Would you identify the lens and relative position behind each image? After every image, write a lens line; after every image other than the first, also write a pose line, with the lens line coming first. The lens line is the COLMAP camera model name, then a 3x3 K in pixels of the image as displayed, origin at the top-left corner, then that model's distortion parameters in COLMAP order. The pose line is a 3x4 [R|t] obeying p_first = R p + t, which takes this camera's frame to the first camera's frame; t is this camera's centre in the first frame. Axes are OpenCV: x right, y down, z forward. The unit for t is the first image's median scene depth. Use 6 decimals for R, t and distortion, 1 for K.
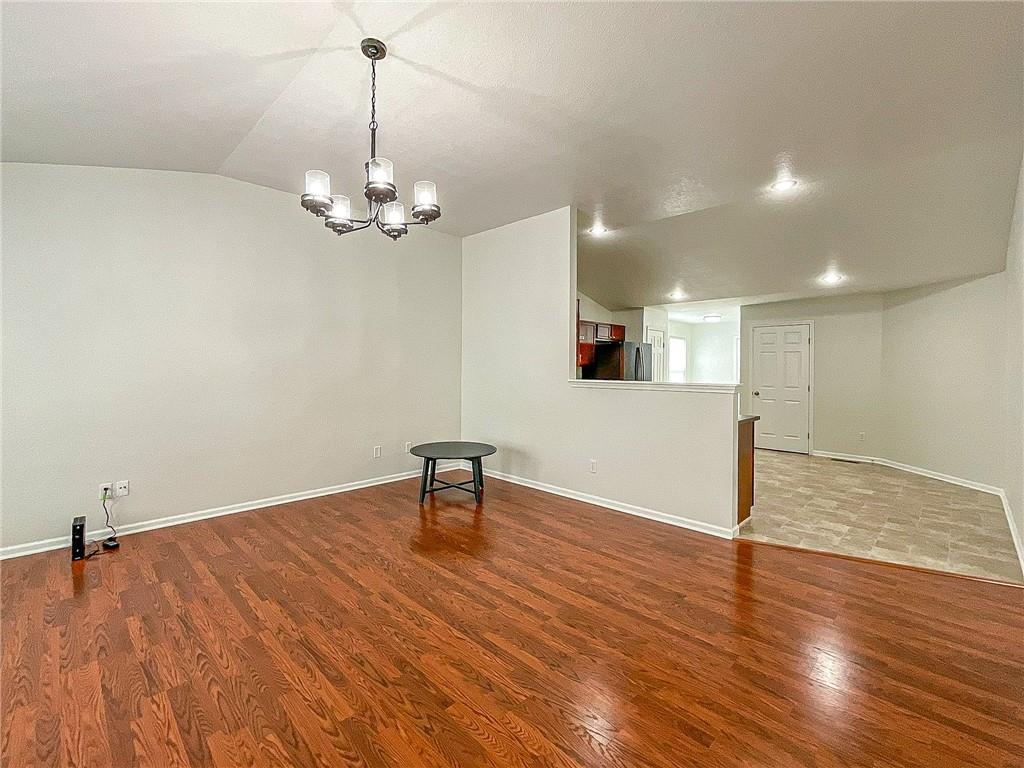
lens RADIAL K [[455.5, 0, 510.1], [0, 455.5, 361.5], [0, 0, 1]] dist [0.003242, 0.000607]
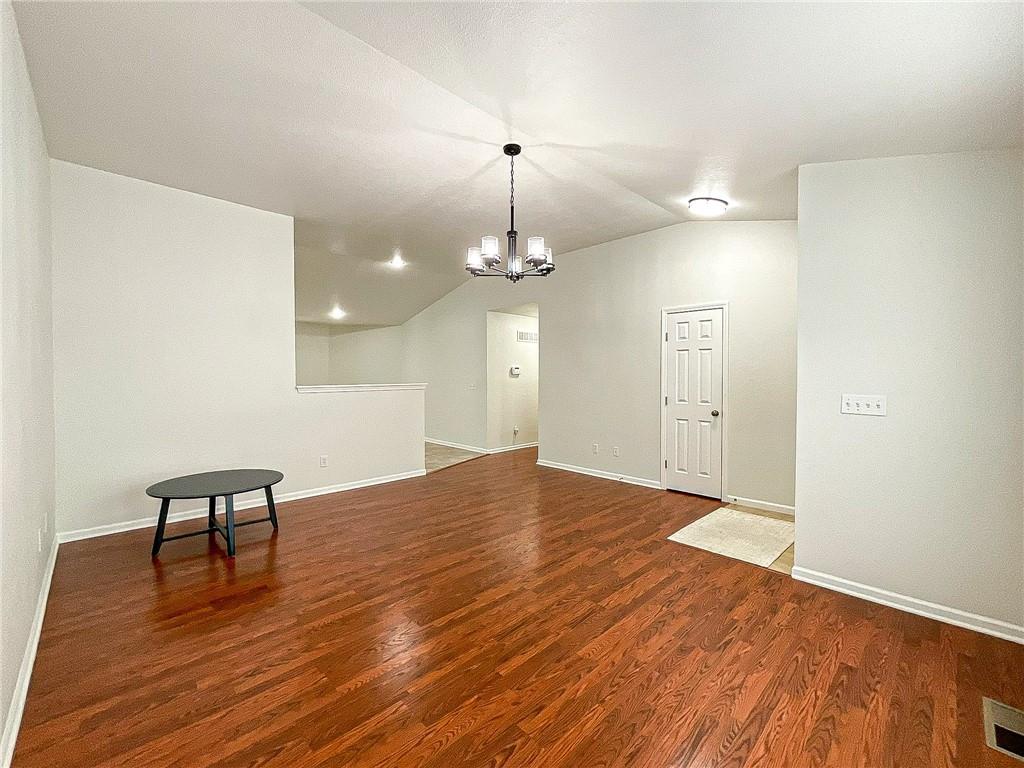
lens RADIAL K [[428.5, 0, 512.0], [0, 428.5, 384.0], [0, 0, 1]] dist [-0.000839, 0.000017]
pose [[0.010954, -0.028002, 0.999548, -1.114094], [-0.010468, 0.999550, 0.028117, 0.007845], [-0.999885, -0.010771, 0.010656, 0.684297]]
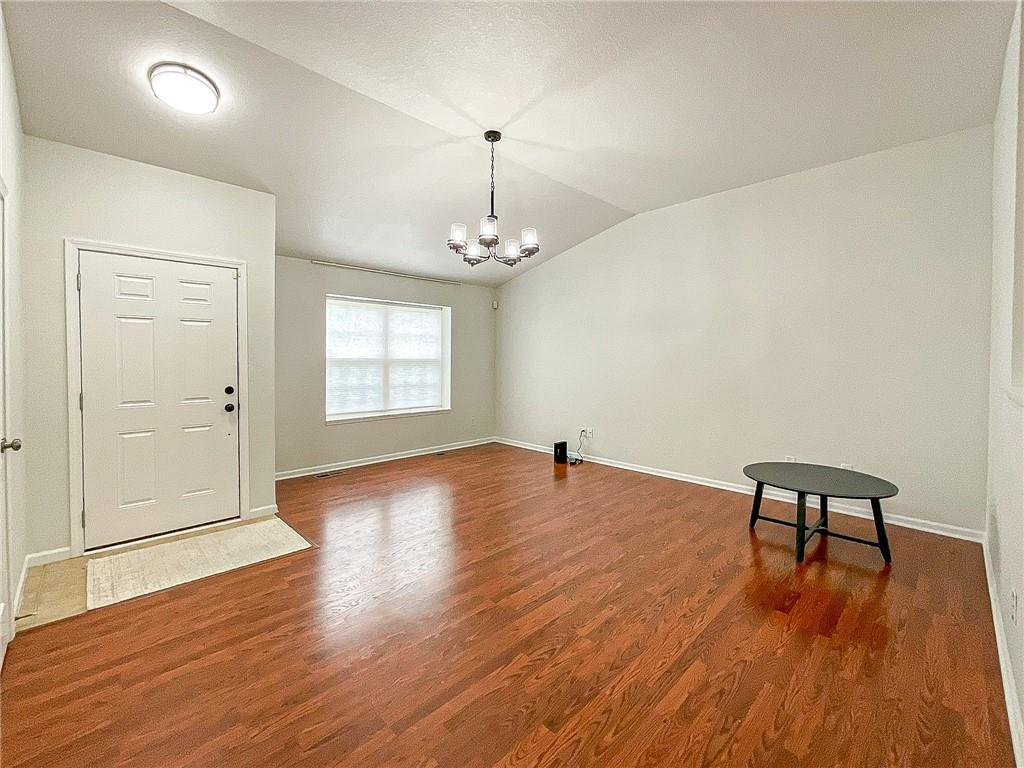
lens RADIAL K [[428.5, 0, 512.0], [0, 428.5, 384.0], [0, 0, 1]] dist [-0.000839, 0.000017]
pose [[-0.002394, 0.054316, -0.998521, 0.730929], [0.004916, 0.998512, 0.054304, 0.007948], [0.999985, -0.004779, -0.002658, 0.733926]]
